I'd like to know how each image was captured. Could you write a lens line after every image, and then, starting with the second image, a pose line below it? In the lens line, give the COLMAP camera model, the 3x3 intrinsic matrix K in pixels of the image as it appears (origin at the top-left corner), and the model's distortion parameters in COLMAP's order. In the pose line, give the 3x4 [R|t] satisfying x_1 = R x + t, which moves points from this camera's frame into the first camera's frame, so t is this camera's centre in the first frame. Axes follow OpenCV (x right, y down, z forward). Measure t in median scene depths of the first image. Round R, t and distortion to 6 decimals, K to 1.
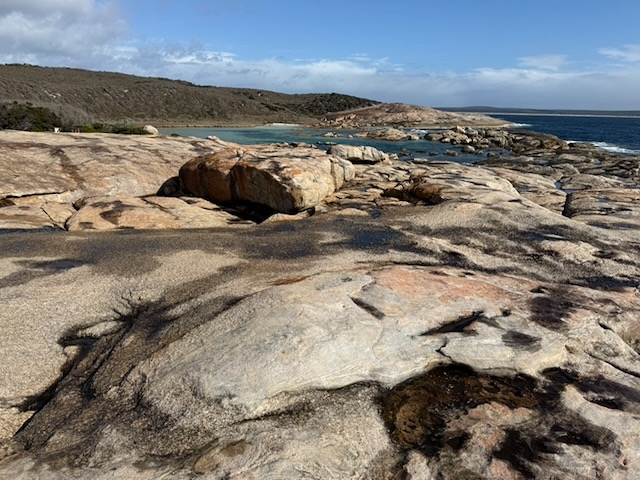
lens RADIAL K [[442.4, 0, 321.2], [0, 442.4, 241.9], [0, 0, 1]] dist [0.073429, -0.093258]
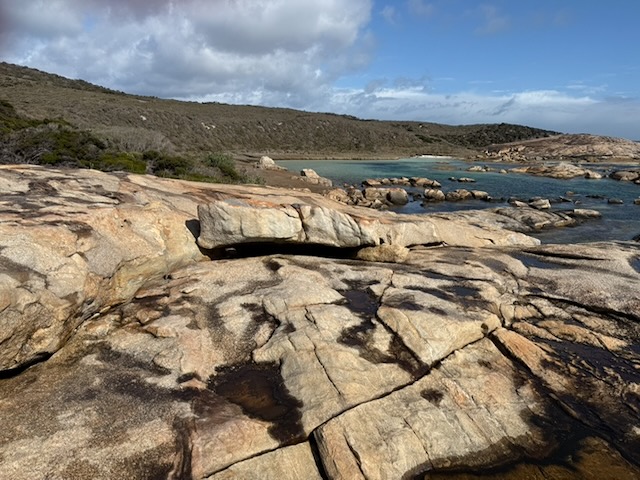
lens RADIAL K [[442.4, 0, 322.6], [0, 442.4, 244.3], [0, 0, 1]] dist [0.073429, -0.093258]
pose [[0.935100, 0.081756, -0.344824, 0.056138], [-0.103908, 0.993512, -0.046223, -0.040625], [0.338808, 0.079053, 0.937529, 0.159754]]
